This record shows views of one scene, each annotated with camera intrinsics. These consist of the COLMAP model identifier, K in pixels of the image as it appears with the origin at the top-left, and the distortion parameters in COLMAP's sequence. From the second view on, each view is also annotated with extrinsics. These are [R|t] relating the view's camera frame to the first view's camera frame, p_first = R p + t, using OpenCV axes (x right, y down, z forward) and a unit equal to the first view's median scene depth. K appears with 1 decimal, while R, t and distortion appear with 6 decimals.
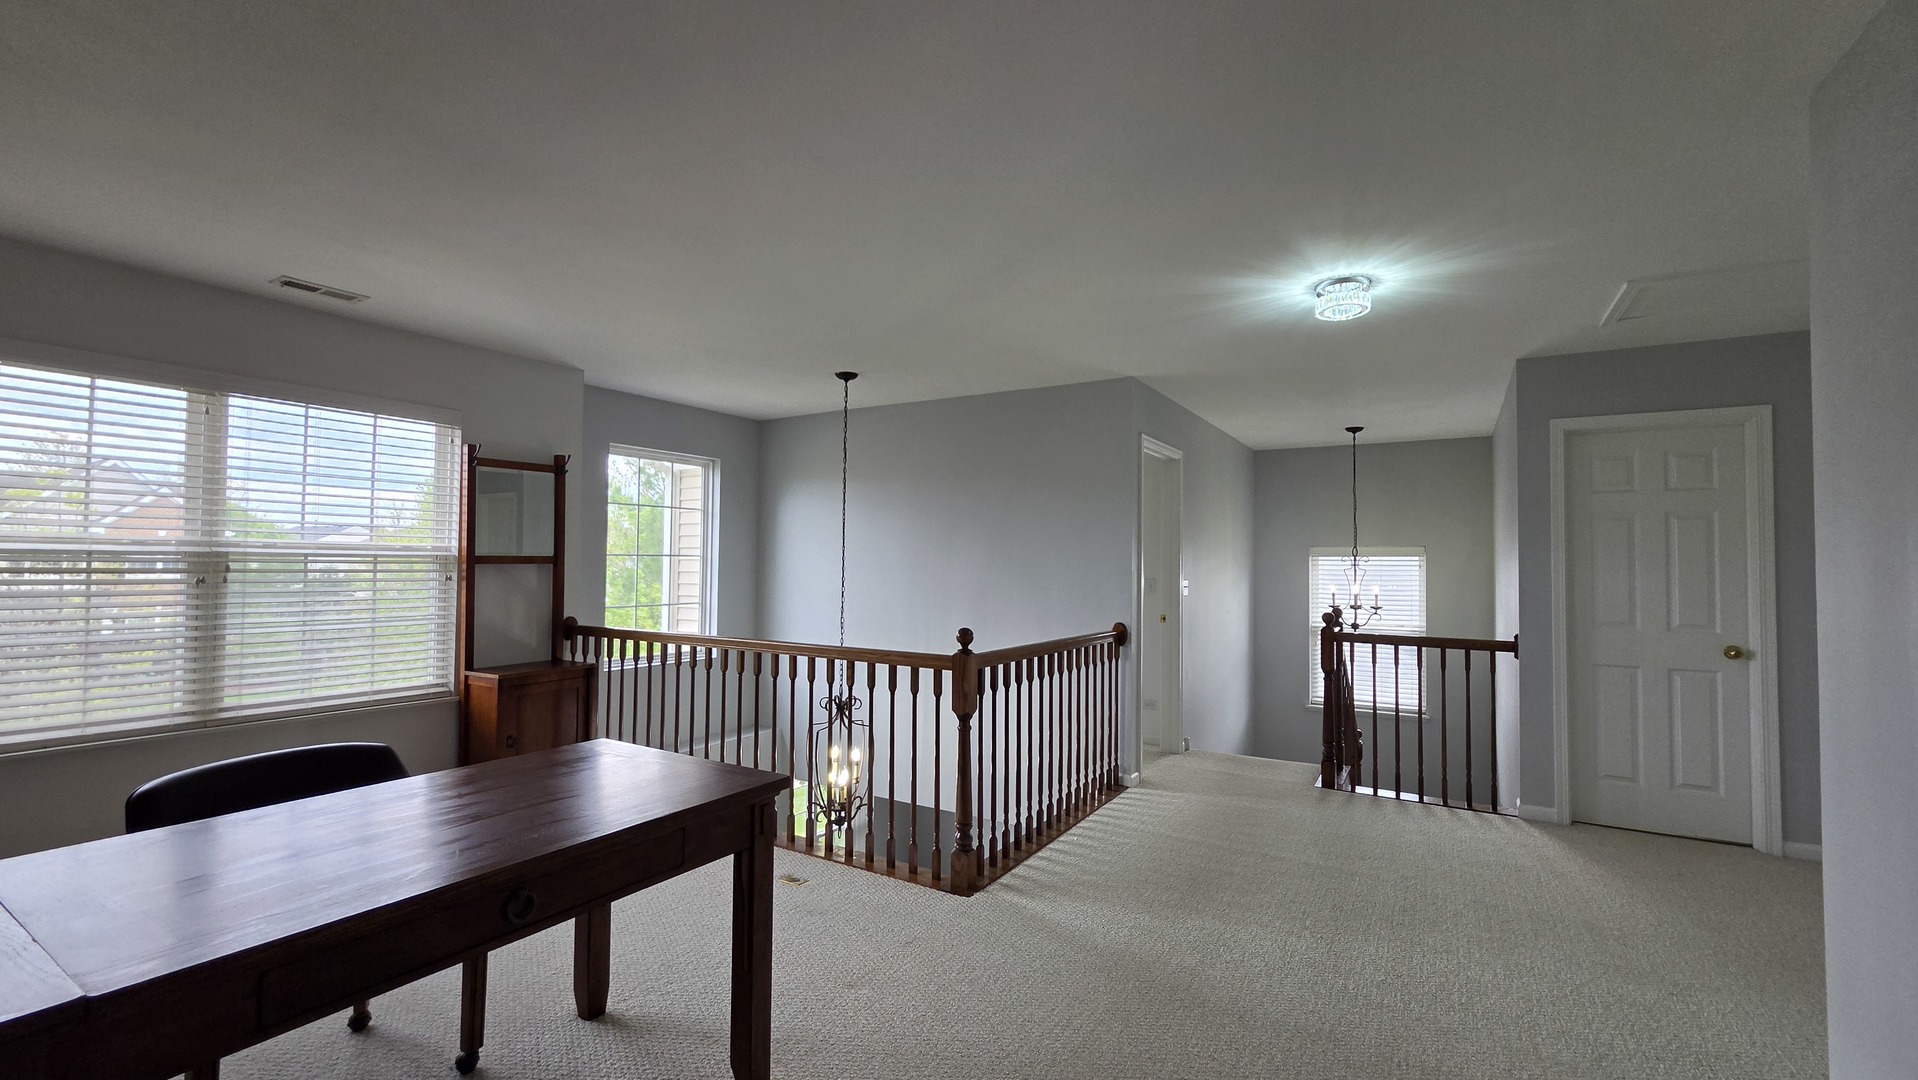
lens RADIAL K [[787.3, 0, 959.0], [0, 787.3, 540.0], [0, 0, 1]] dist [0.000550, 0.000302]
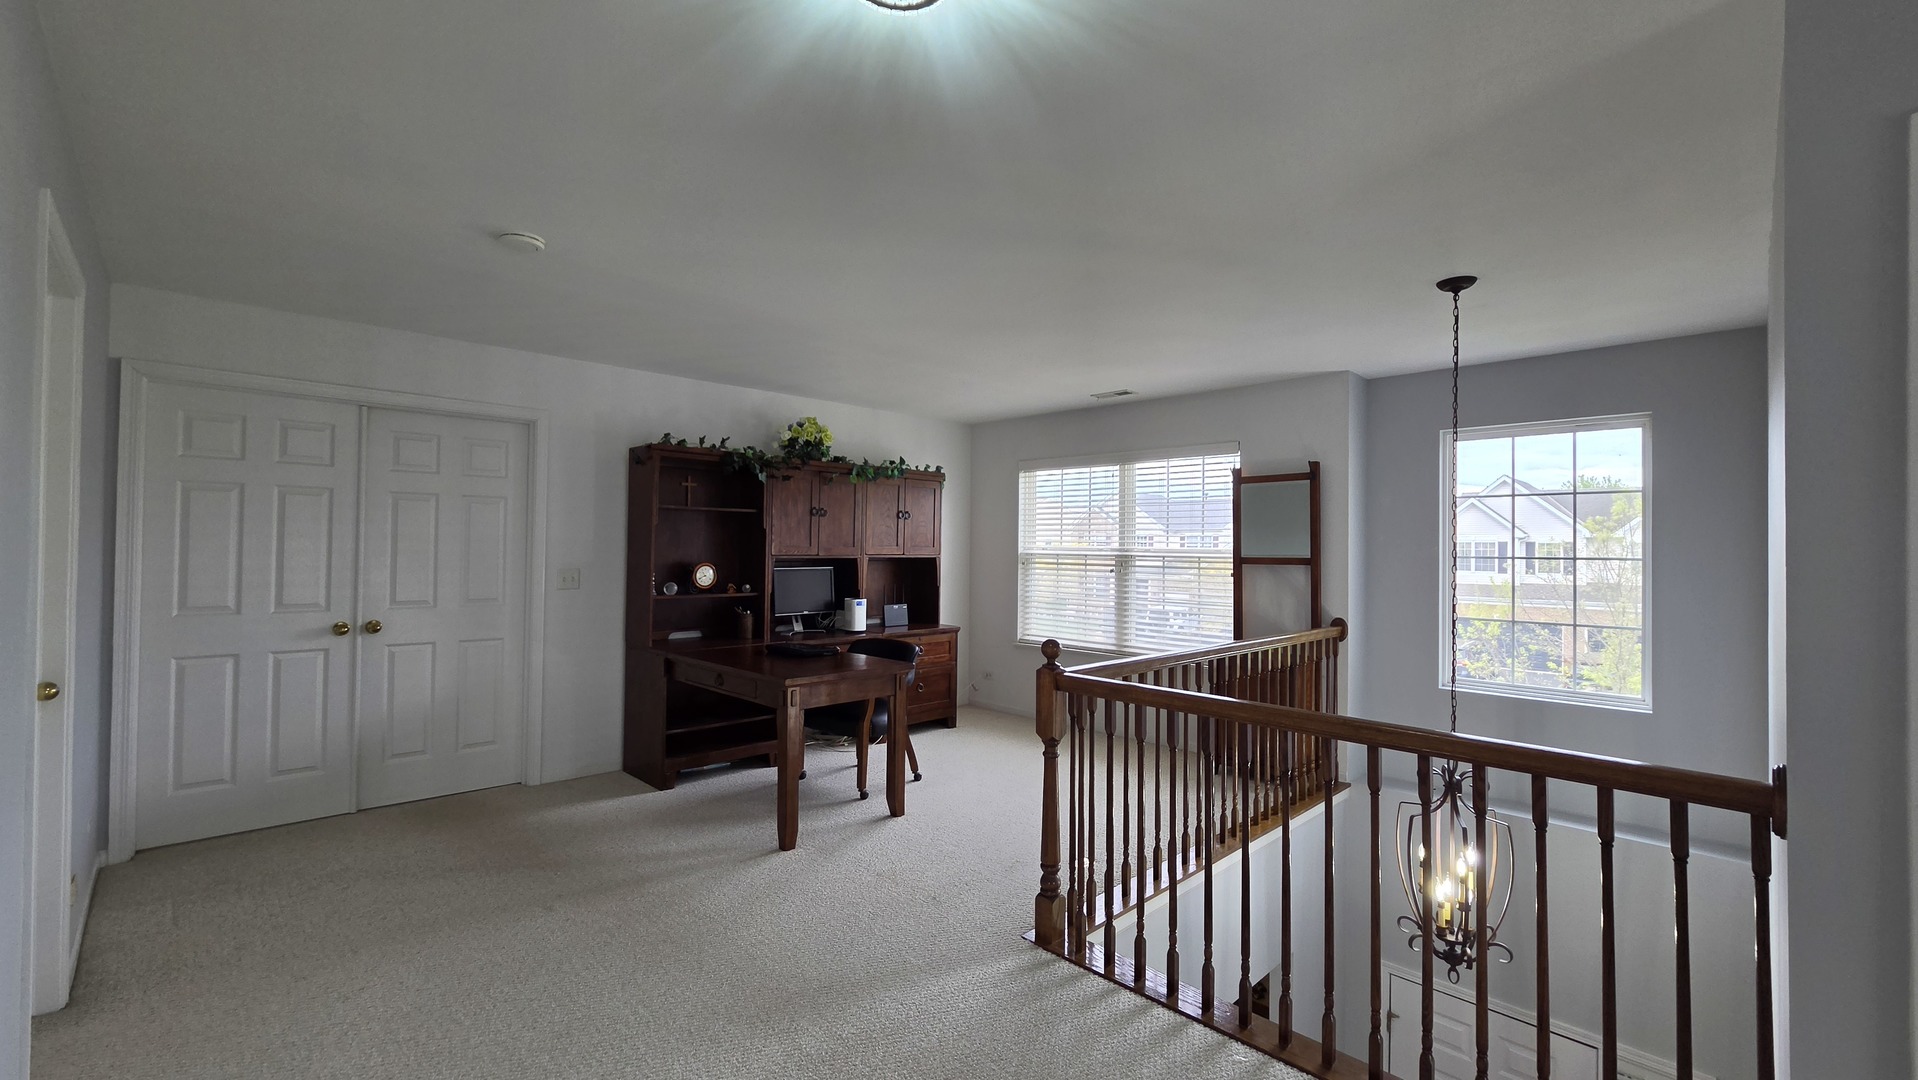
lens RADIAL K [[788.9, 0, 959.0], [0, 788.9, 540.0], [0, 0, 1]] dist [-0.001816, -0.000076]
pose [[-0.258368, -0.014567, -0.965937, 0.694837], [0.010421, 0.999786, -0.017865, 0.011437], [0.965990, -0.014682, -0.258160, 0.892766]]
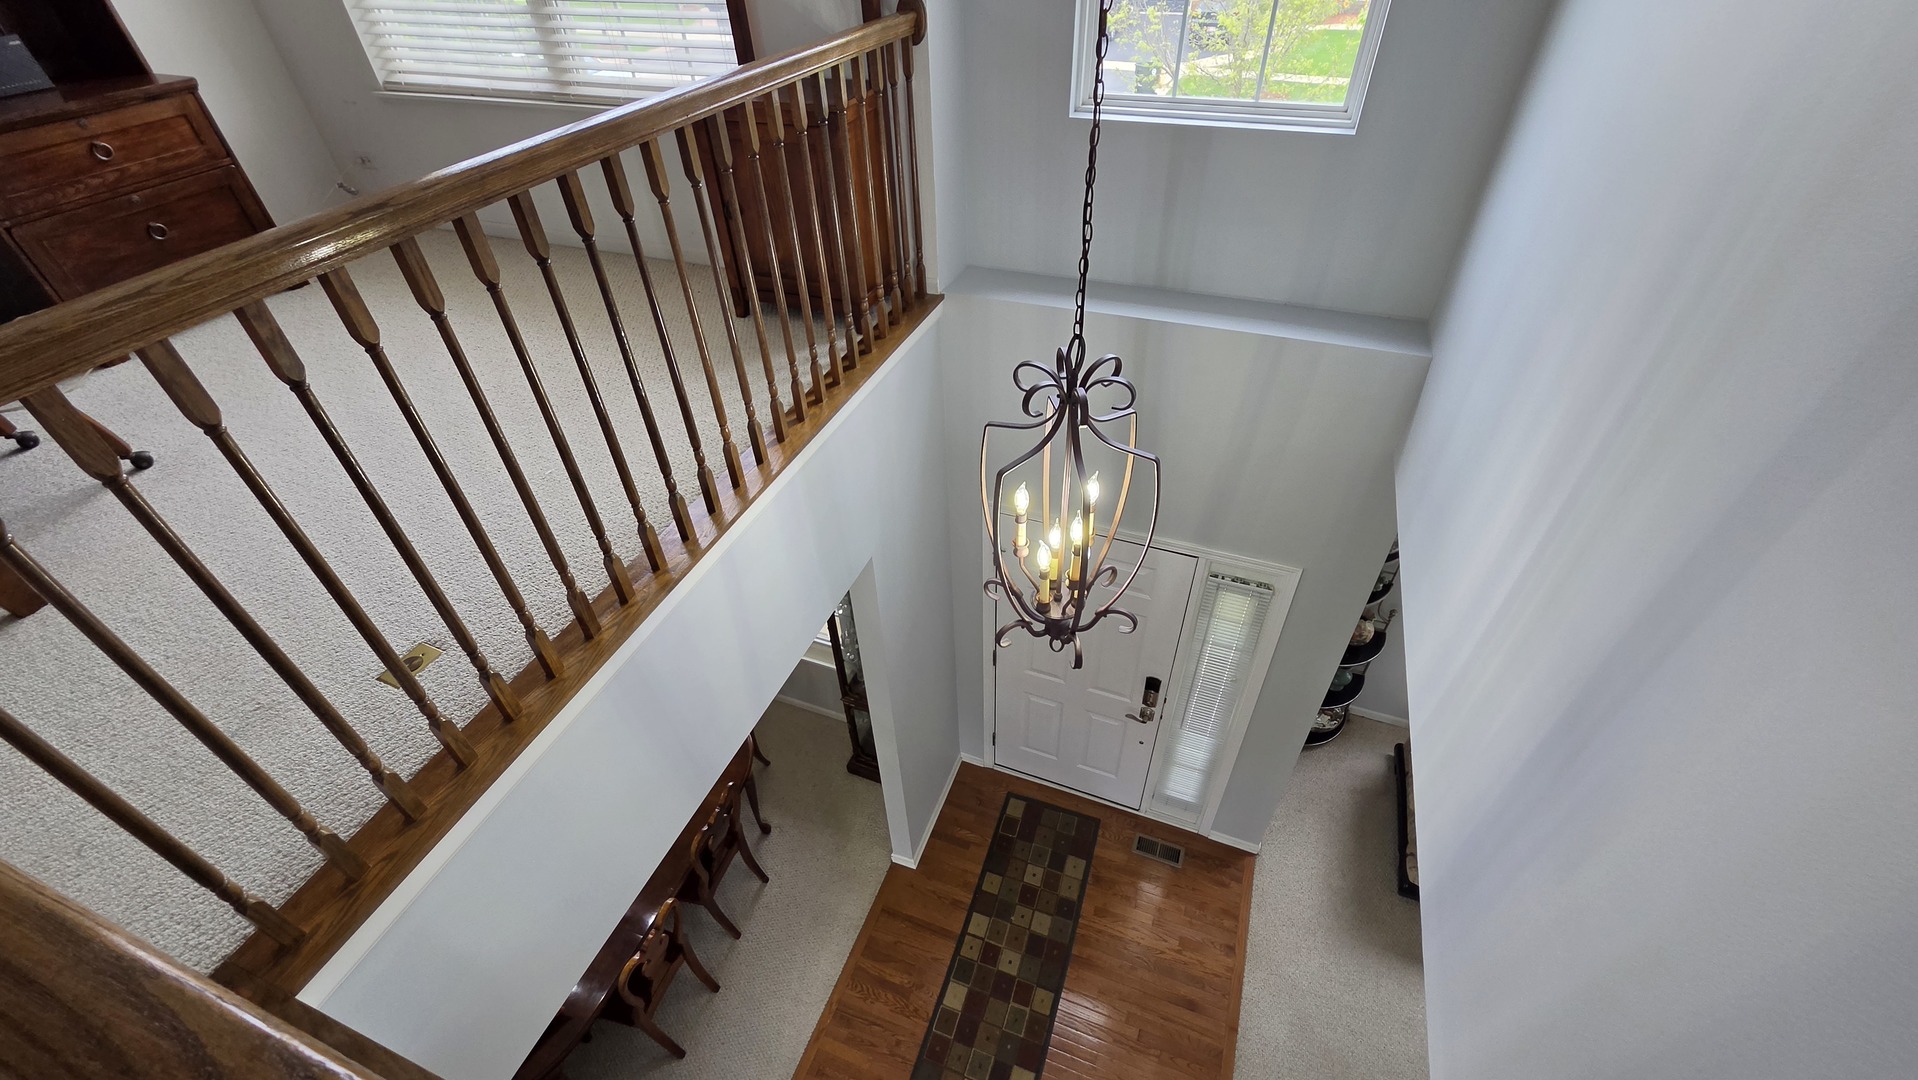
lens RADIAL K [[787.3, 0, 959.0], [0, 787.3, 540.0], [0, 0, 1]] dist [0.000550, 0.000302]
pose [[0.162979, 0.639713, -0.751136, 0.155928], [0.049857, 0.755002, 0.653824, 0.035111], [0.985369, -0.144009, 0.091155, 1.053241]]
